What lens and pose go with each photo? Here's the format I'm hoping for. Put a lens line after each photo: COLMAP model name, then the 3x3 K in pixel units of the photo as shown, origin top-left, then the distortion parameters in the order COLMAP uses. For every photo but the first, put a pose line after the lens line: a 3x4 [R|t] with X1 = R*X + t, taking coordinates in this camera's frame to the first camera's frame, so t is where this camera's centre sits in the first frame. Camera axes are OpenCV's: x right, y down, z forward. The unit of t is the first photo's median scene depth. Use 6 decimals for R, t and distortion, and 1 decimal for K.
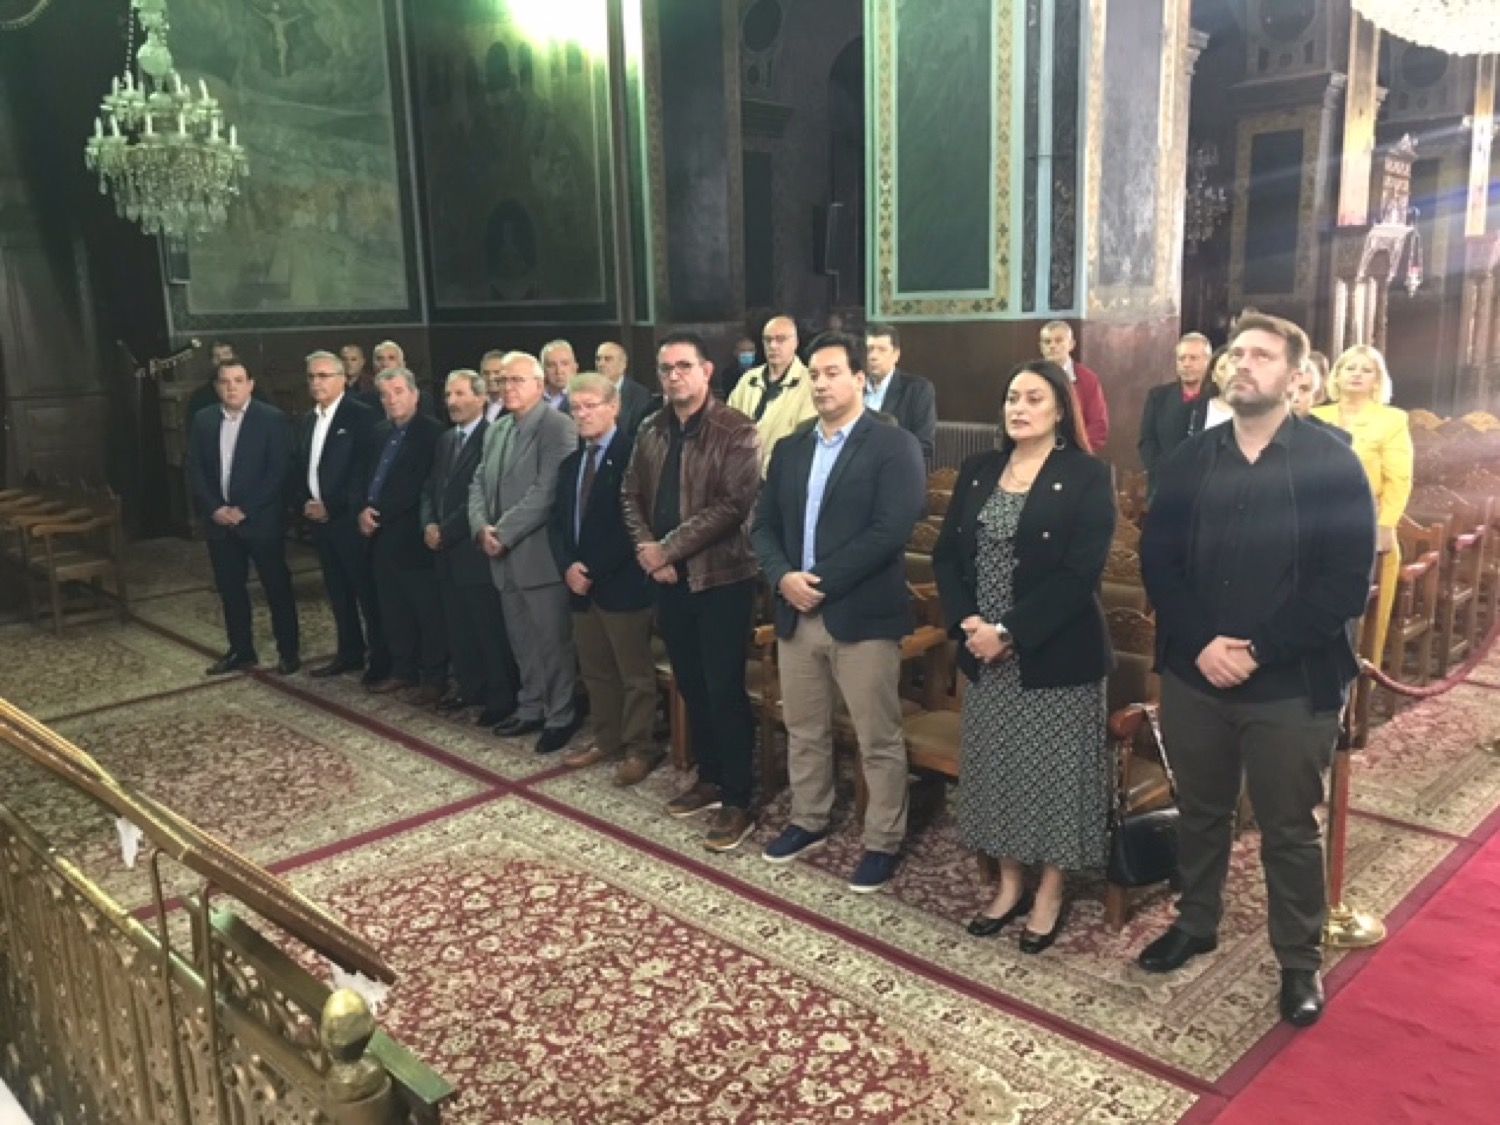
lens RADIAL K [[1257.1, 0, 751.4], [0, 1257.1, 566.6], [0, 0, 1]] dist [0.000879, 0.004844]
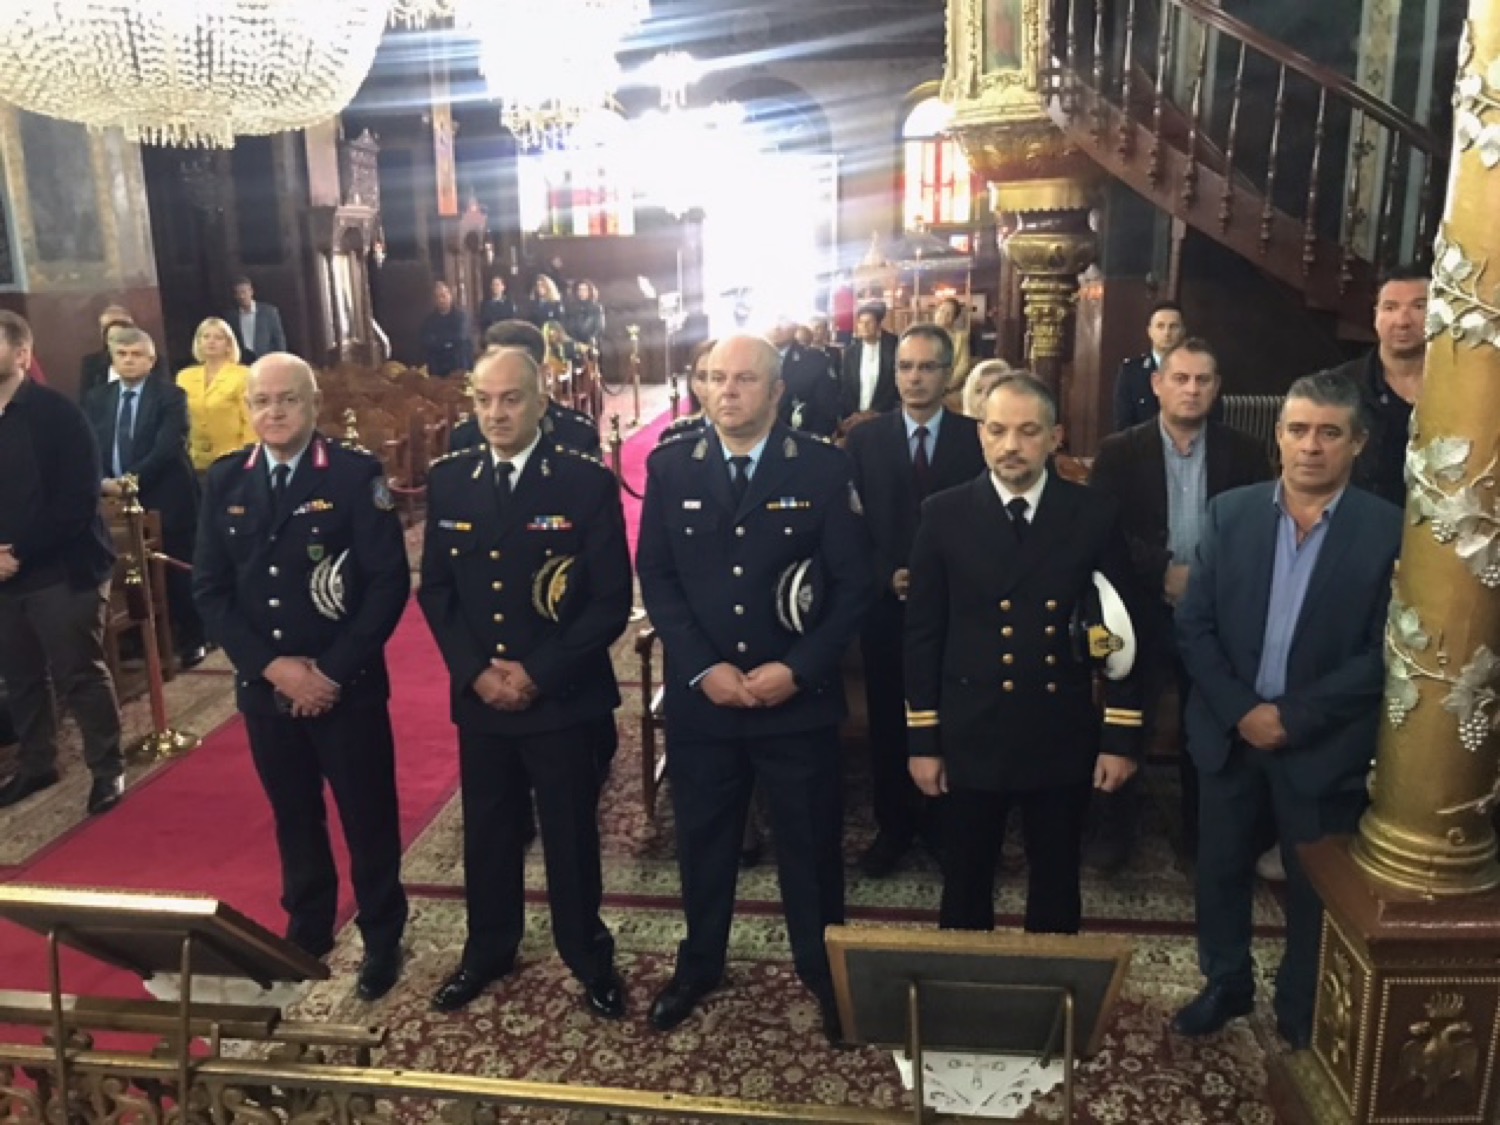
lens RADIAL K [[1257.1, 0, 749.7], [0, 1257.1, 559.5], [0, 0, 1]] dist [0.000879, 0.004844]
pose [[0.797973, -0.130142, 0.588474, 0.091521], [0.113633, 0.991384, 0.065158, 0.030480], [-0.591883, 0.014876, 0.805886, -0.231568]]
